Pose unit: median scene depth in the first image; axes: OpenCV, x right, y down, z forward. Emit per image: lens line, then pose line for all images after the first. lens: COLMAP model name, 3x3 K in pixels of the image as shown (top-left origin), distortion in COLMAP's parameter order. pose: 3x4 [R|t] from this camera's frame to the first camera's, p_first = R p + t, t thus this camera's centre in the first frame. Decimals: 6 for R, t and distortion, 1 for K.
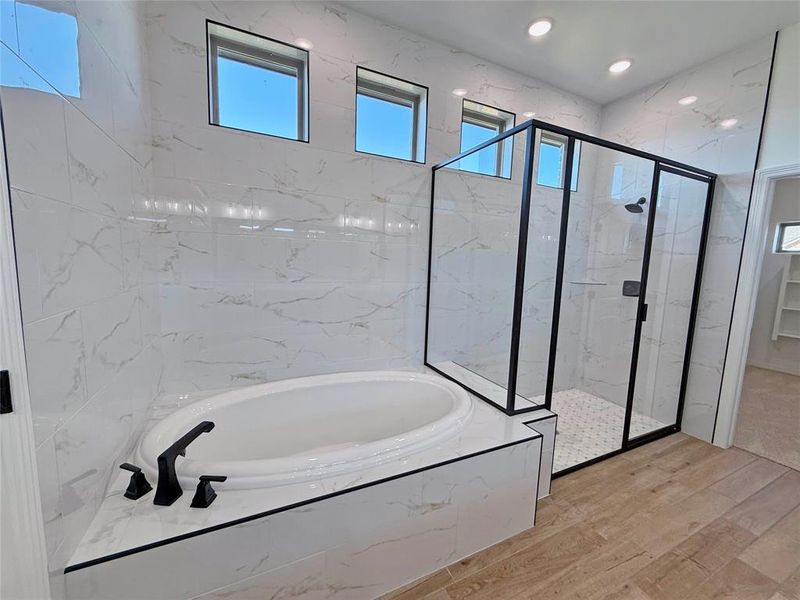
lens RADIAL K [[319.0, 0, 398.9], [0, 319.0, 299.2], [0, 0, 1]] dist [0.001235, 0.000008]
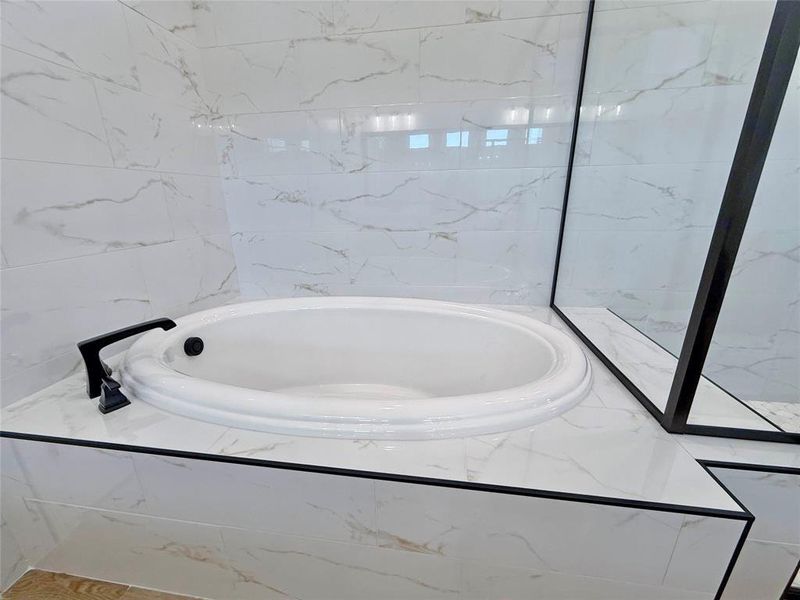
lens RADIAL K [[319.0, 0, 398.9], [0, 319.0, 299.2], [0, 0, 1]] dist [0.001235, 0.000008]
pose [[0.832662, 0.123046, -0.539939, 0.220985], [-0.022179, 0.981630, 0.189499, 0.100495], [0.553338, -0.145813, 0.820095, 0.408015]]
